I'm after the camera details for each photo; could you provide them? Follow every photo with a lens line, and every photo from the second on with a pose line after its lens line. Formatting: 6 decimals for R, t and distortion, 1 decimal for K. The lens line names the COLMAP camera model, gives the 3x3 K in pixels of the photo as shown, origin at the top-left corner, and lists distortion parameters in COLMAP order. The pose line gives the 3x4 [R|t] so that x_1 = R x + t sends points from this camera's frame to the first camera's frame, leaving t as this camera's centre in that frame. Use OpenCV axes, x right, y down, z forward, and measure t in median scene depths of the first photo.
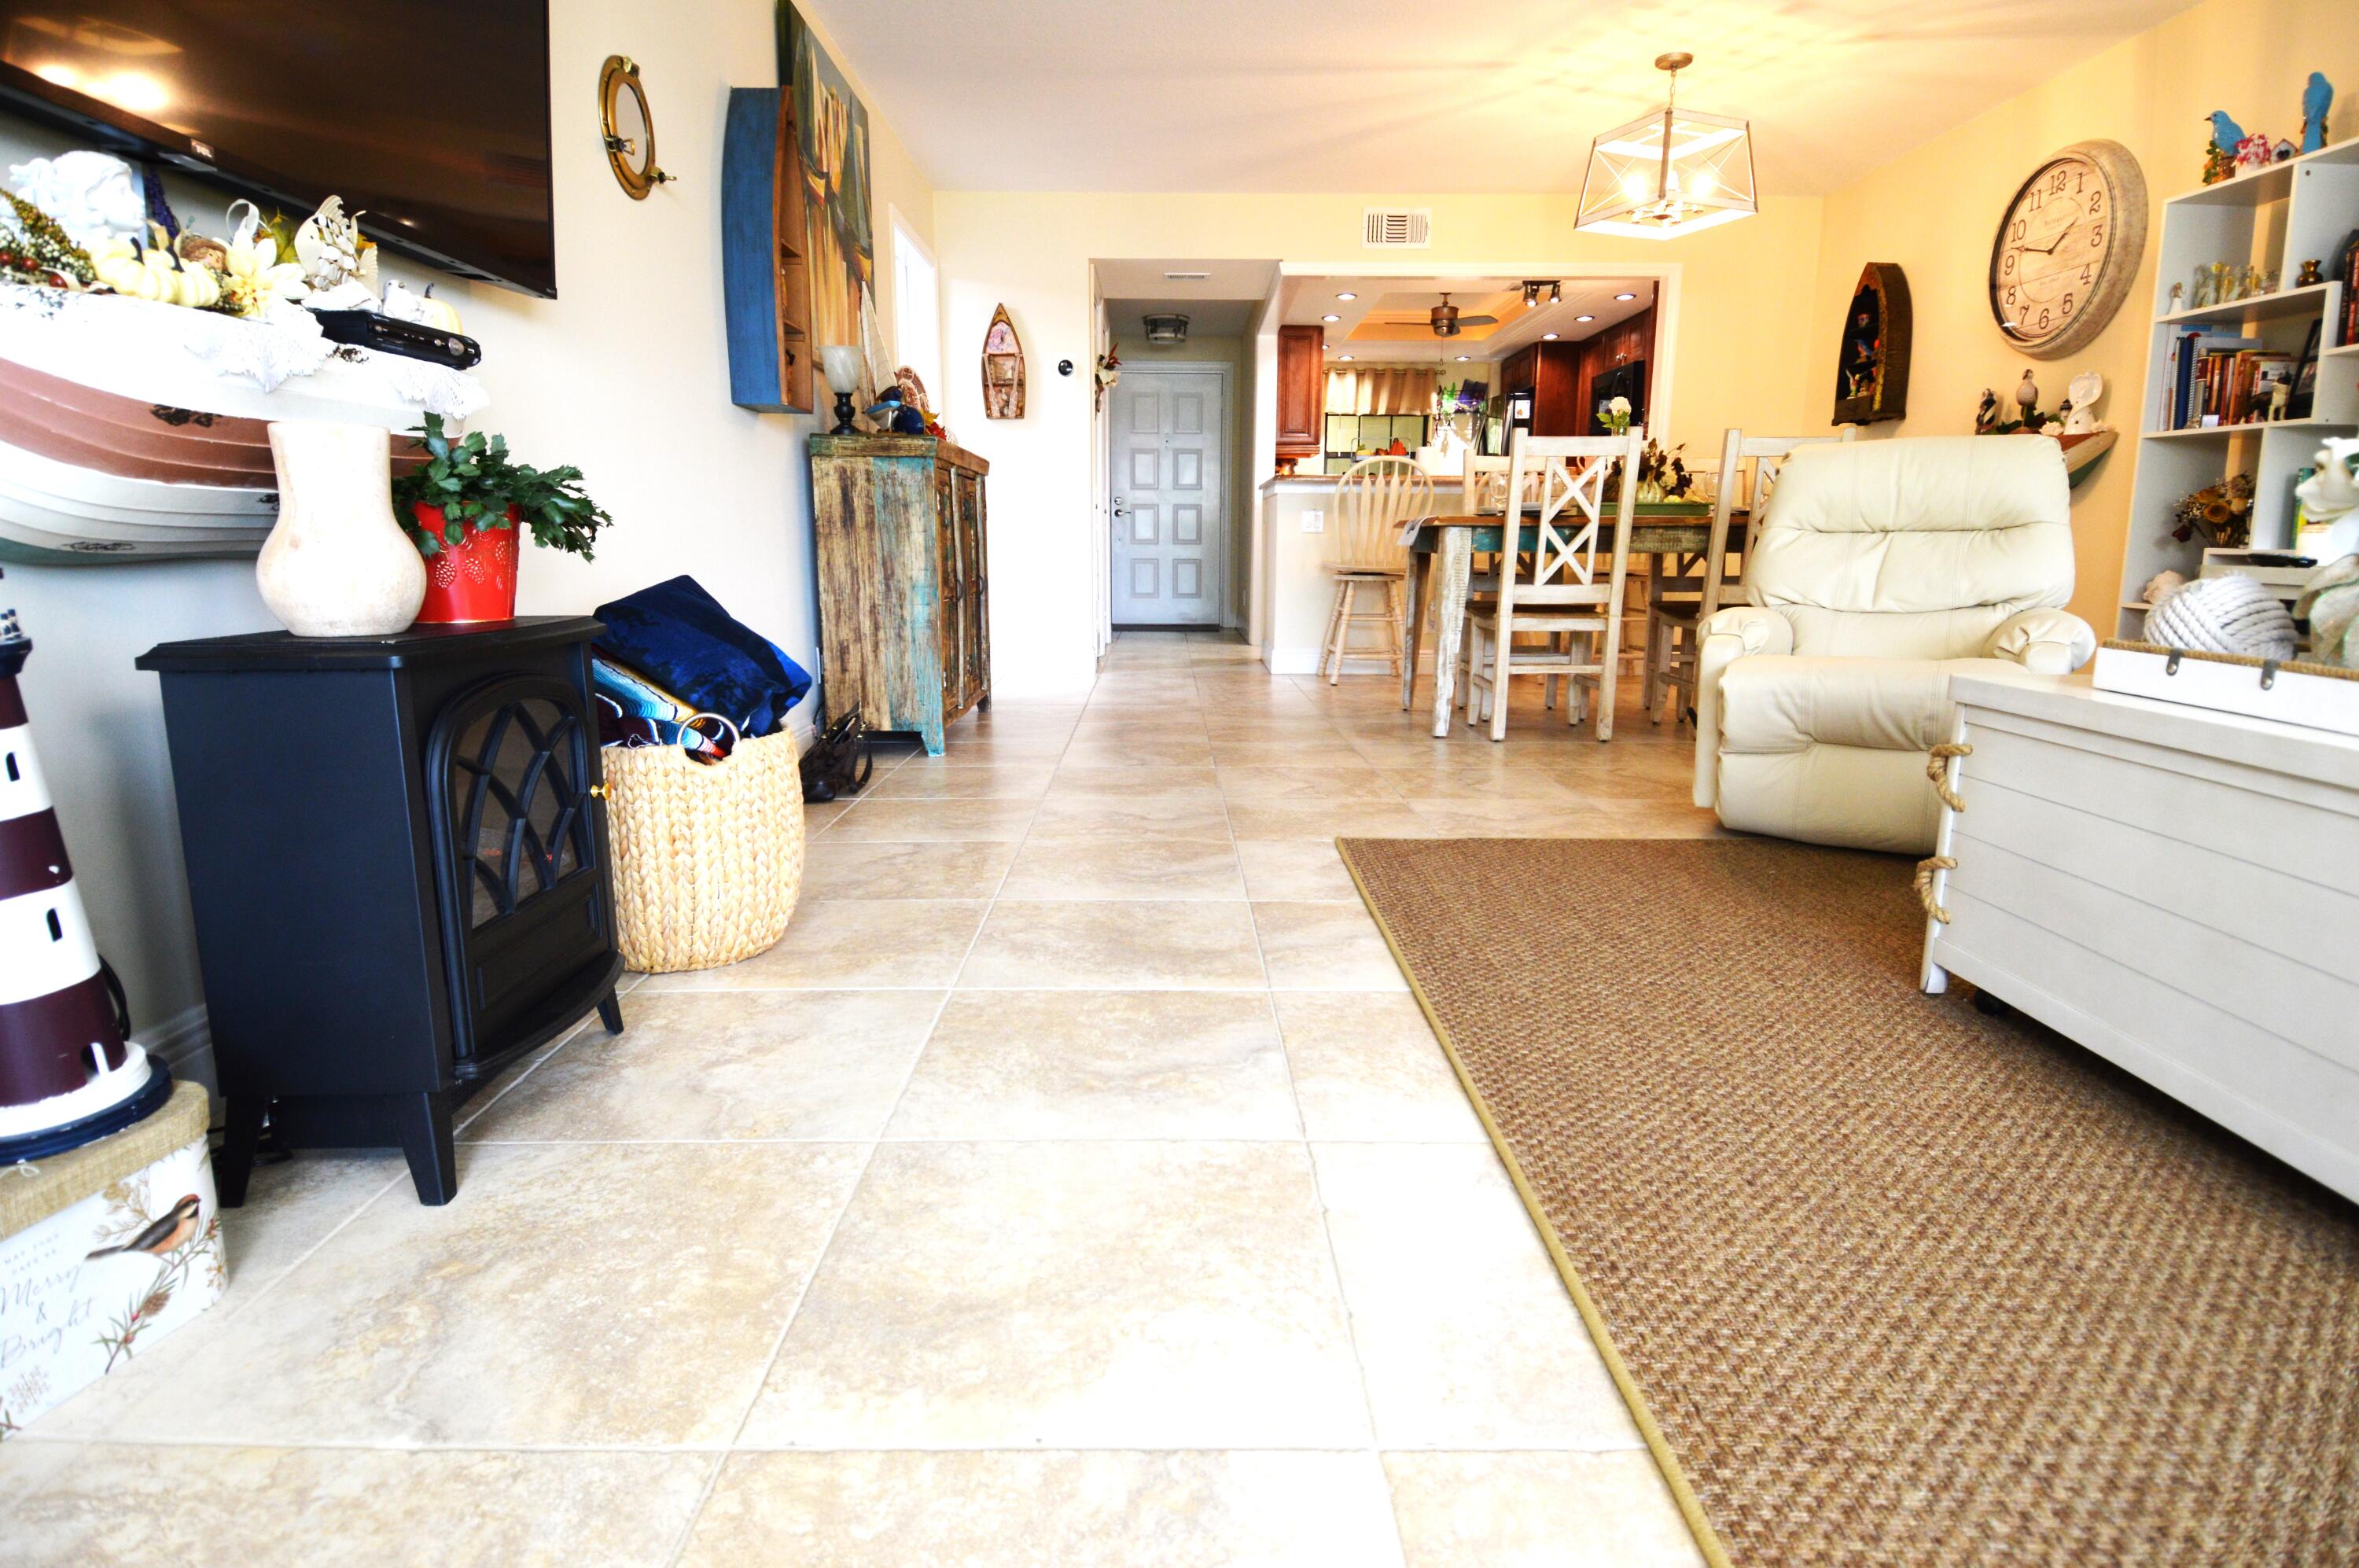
lens RADIAL K [[1230.7, 0, 1180.2], [0, 1230.7, 771.0], [0, 0, 1]] dist [0.061482, -0.068487]
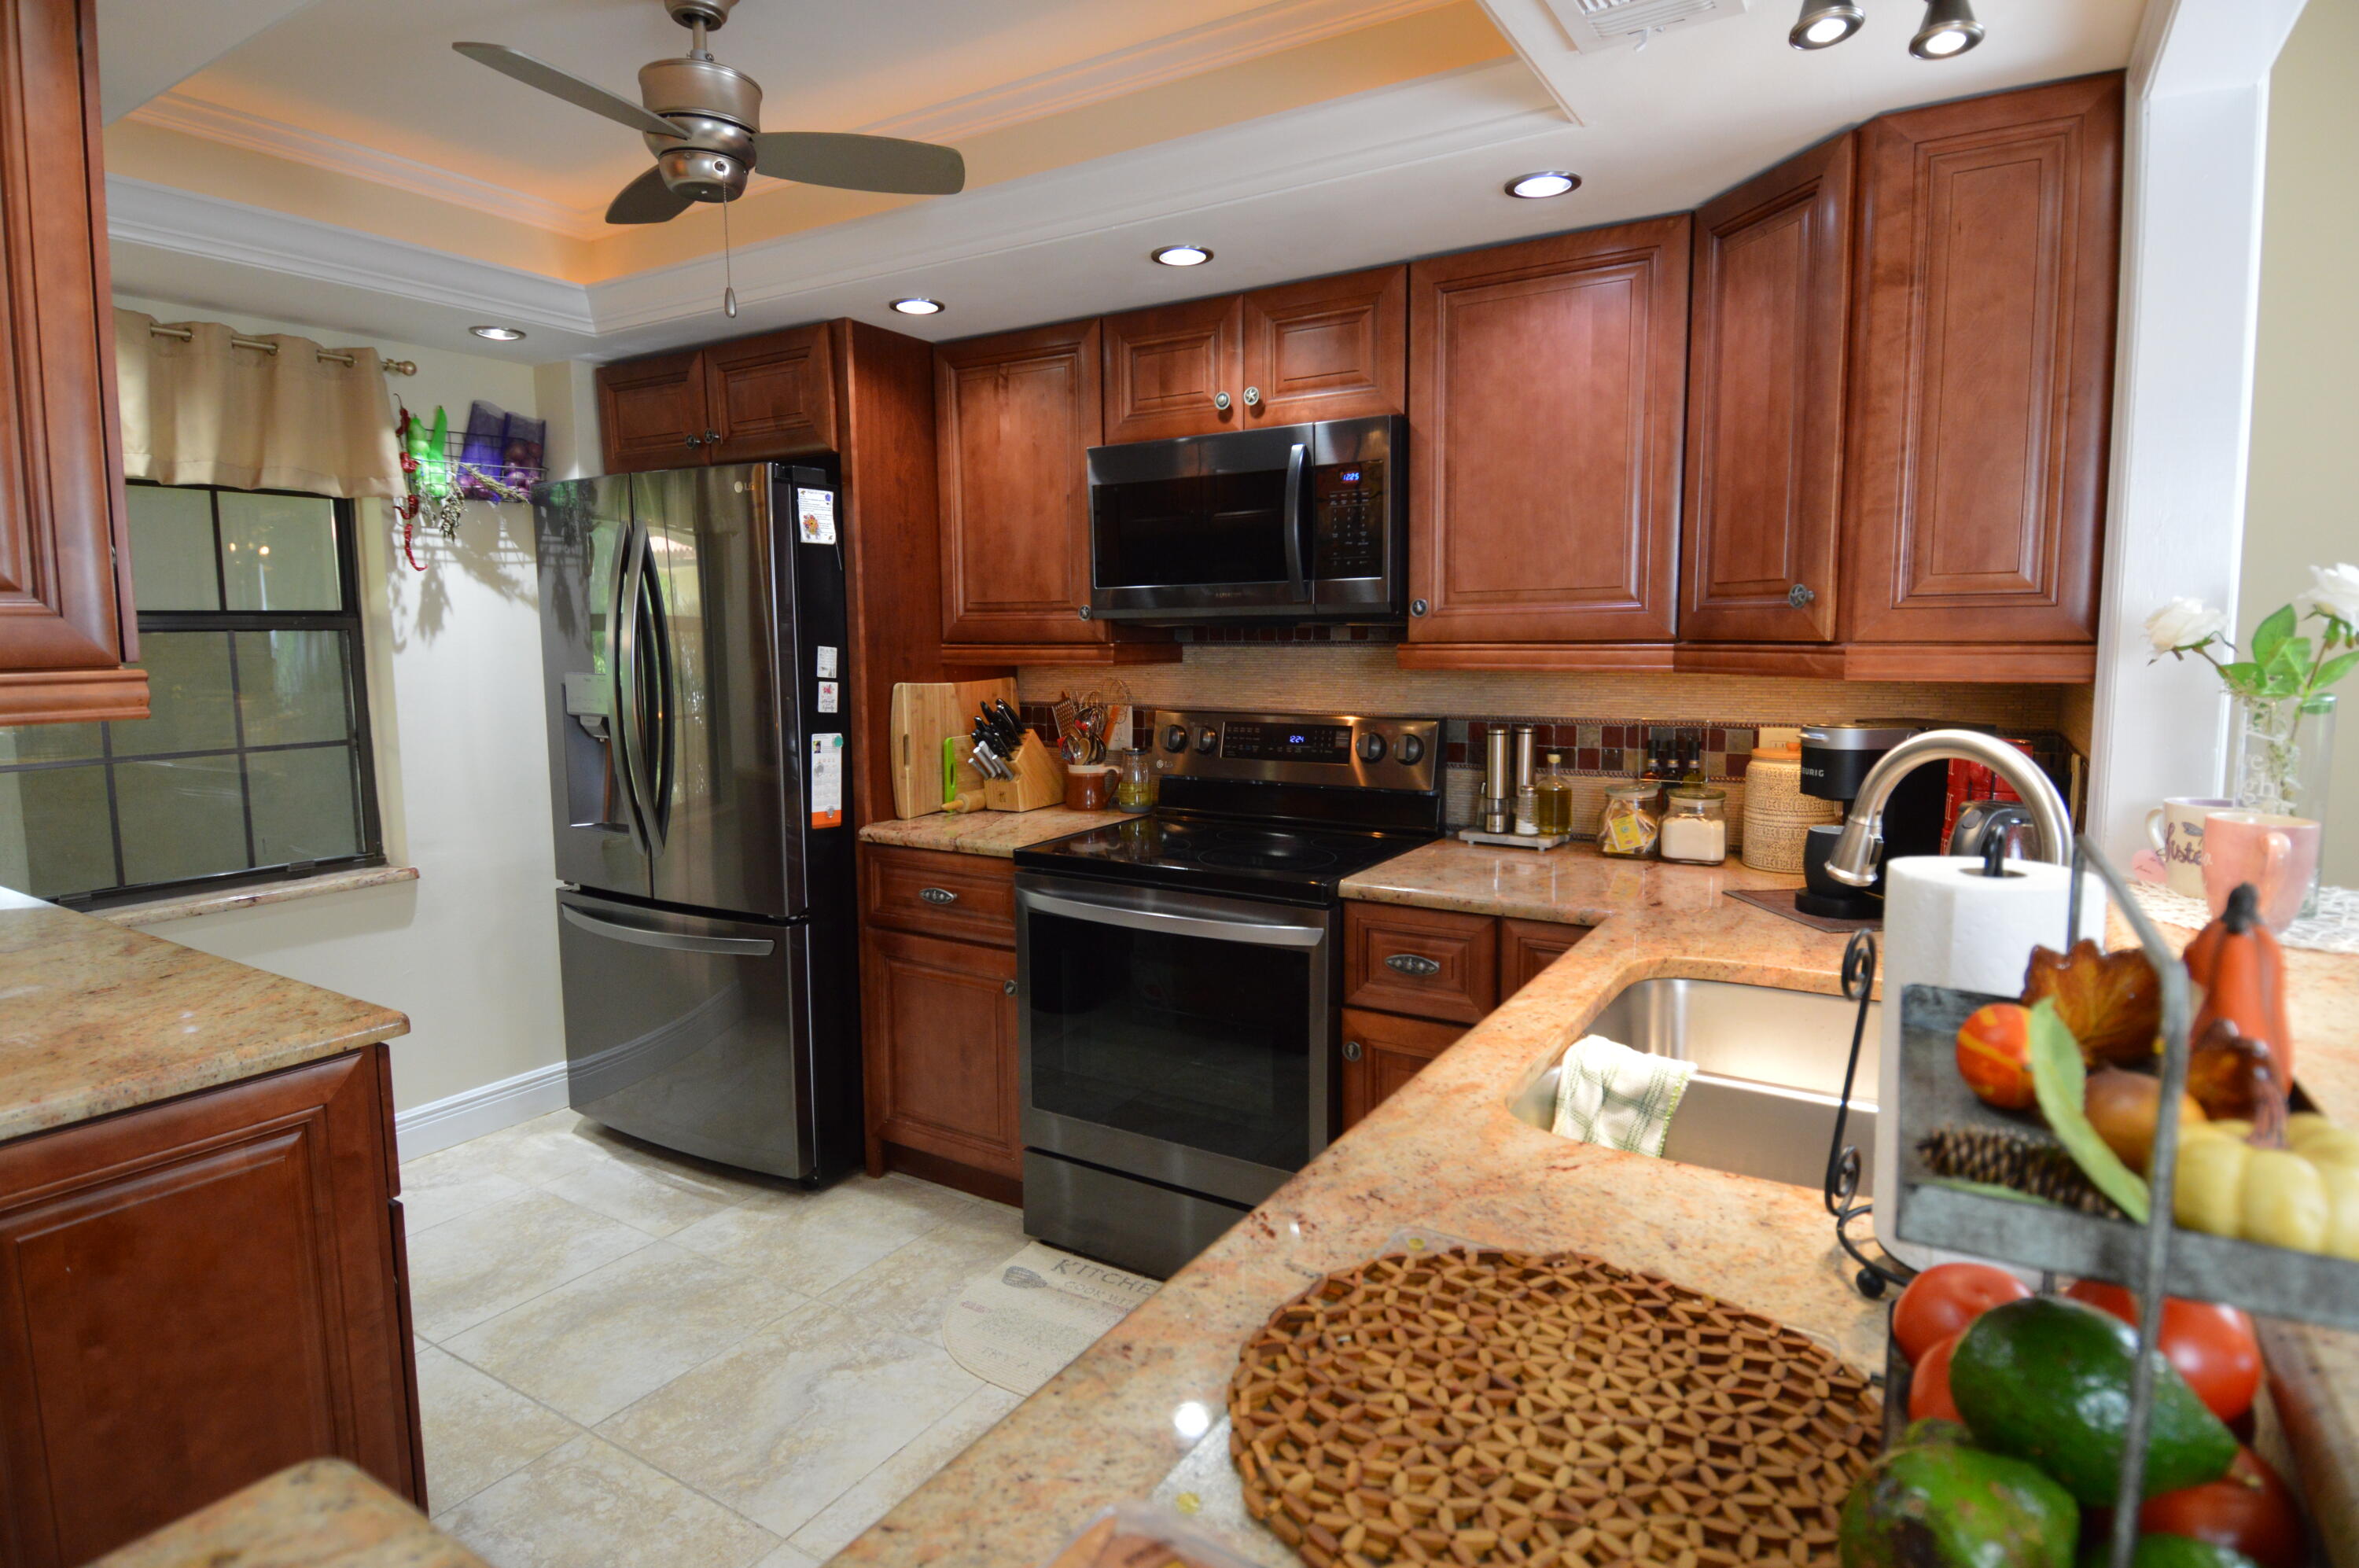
lens RADIAL K [[1235.9, 0, 1183.0], [0, 1235.9, 768.2], [0, 0, 1]] dist [0.050357, -0.054983]
pose [[0.533271, -0.102074, 0.839763, 0.102558], [0.165122, 0.986159, 0.015011, -0.486557], [-0.829672, 0.130659, 0.542745, 1.700866]]
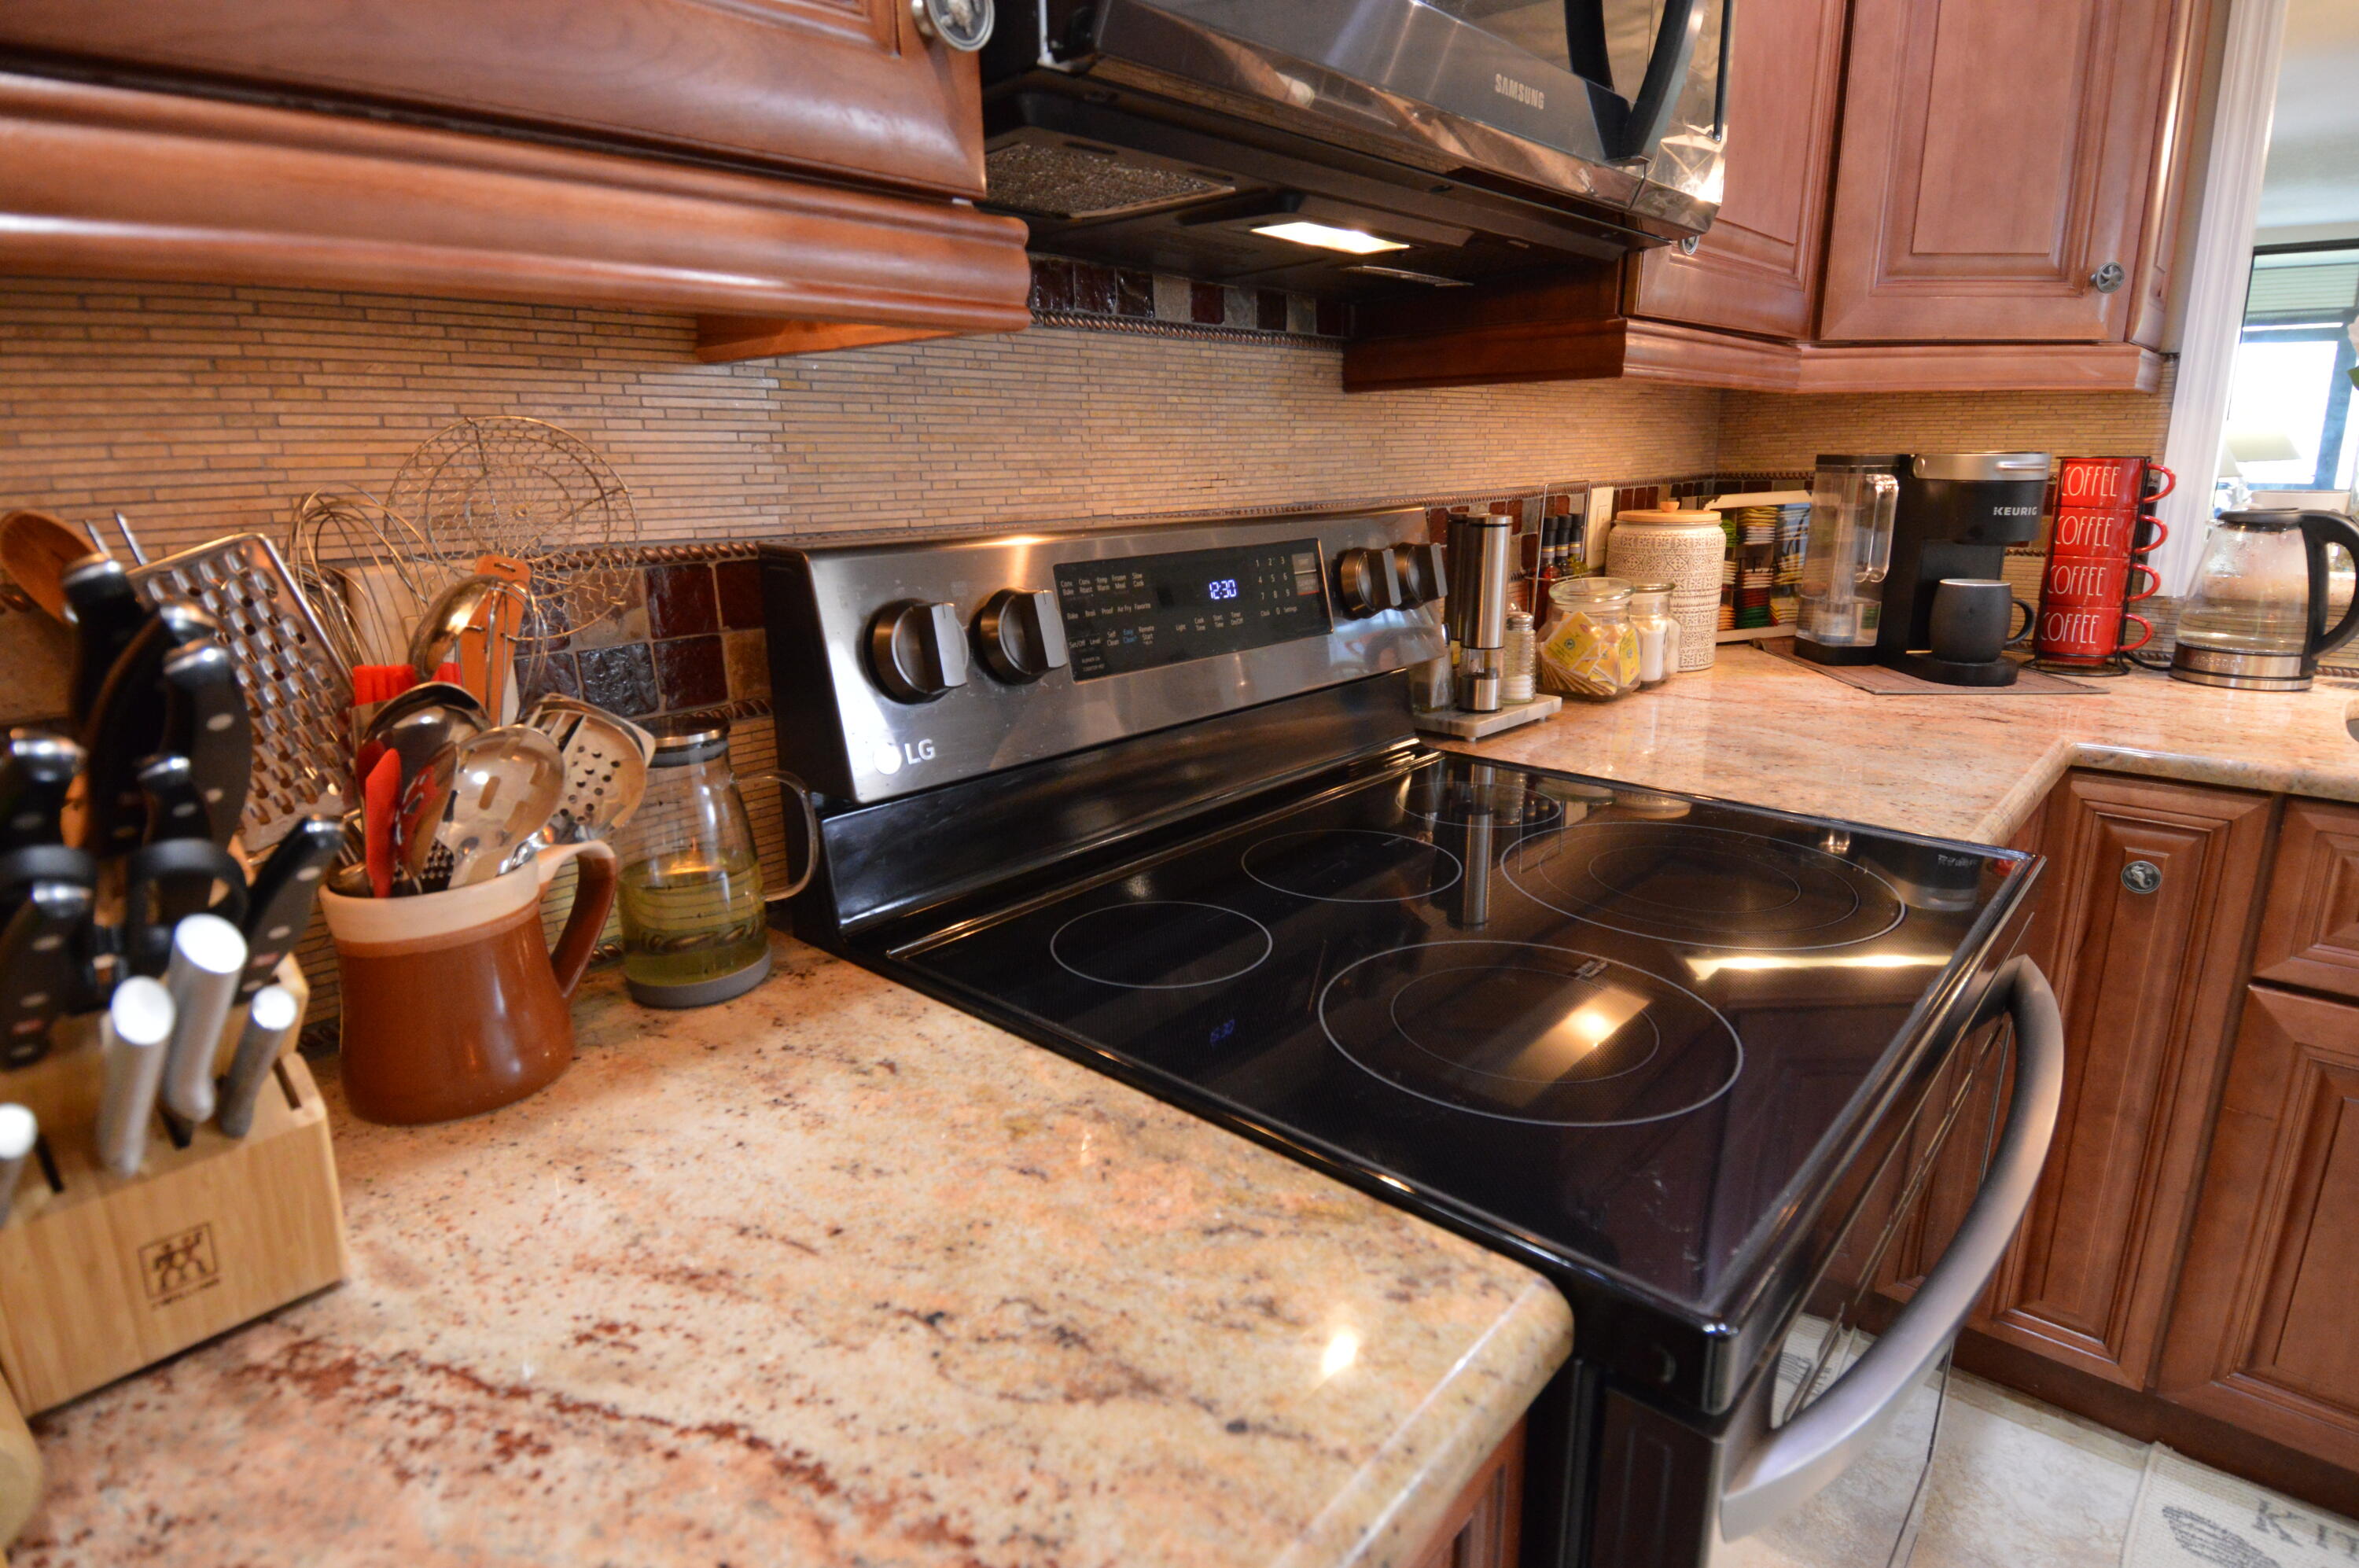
lens RADIAL K [[1235.9, 0, 1183.0], [0, 1235.9, 768.2], [0, 0, 1]] dist [0.050357, -0.054983]
pose [[-0.743537, -0.161556, 0.648885, 0.593927], [0.131386, 0.916165, 0.378654, -0.549930], [-0.655660, 0.366798, -0.659977, 2.249743]]
